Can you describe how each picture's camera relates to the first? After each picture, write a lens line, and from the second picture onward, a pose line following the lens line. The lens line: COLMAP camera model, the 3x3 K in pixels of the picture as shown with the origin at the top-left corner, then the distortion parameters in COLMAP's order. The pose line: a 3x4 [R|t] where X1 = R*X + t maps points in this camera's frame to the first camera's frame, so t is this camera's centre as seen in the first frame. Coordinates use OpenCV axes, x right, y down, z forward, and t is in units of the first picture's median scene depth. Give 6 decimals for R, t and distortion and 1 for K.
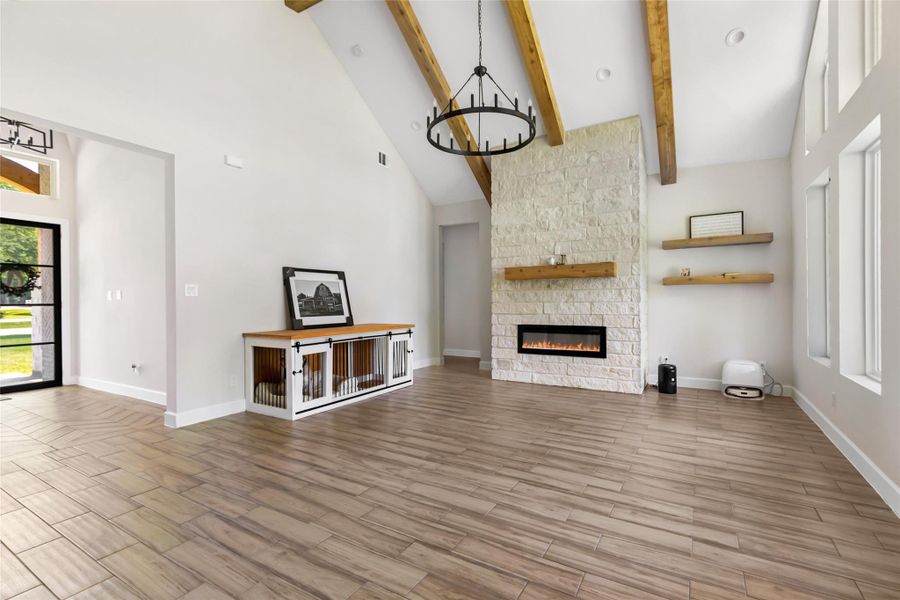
lens RADIAL K [[419.8, 0, 444.8], [0, 419.8, 302.7], [0, 0, 1]] dist [0.001159, 0.000098]
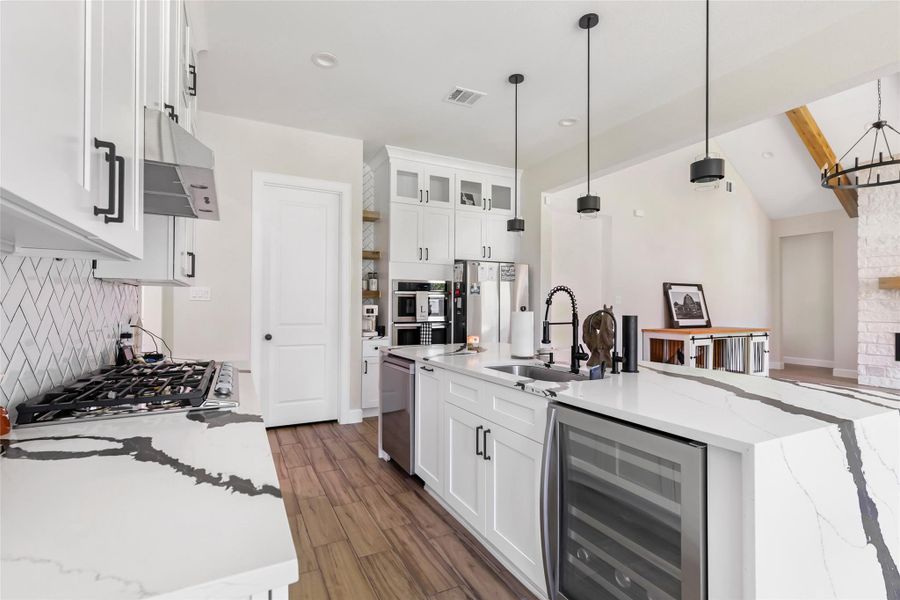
lens RADIAL K [[419.8, 0, 450.6], [0, 419.8, 302.3], [0, 0, 1]] dist [0.001159, 0.000098]
pose [[0.846564, 0.004440, -0.532269, -0.211565], [-0.012518, 0.999855, -0.011569, 0.003720], [0.532140, 0.016457, 0.846496, -0.470725]]
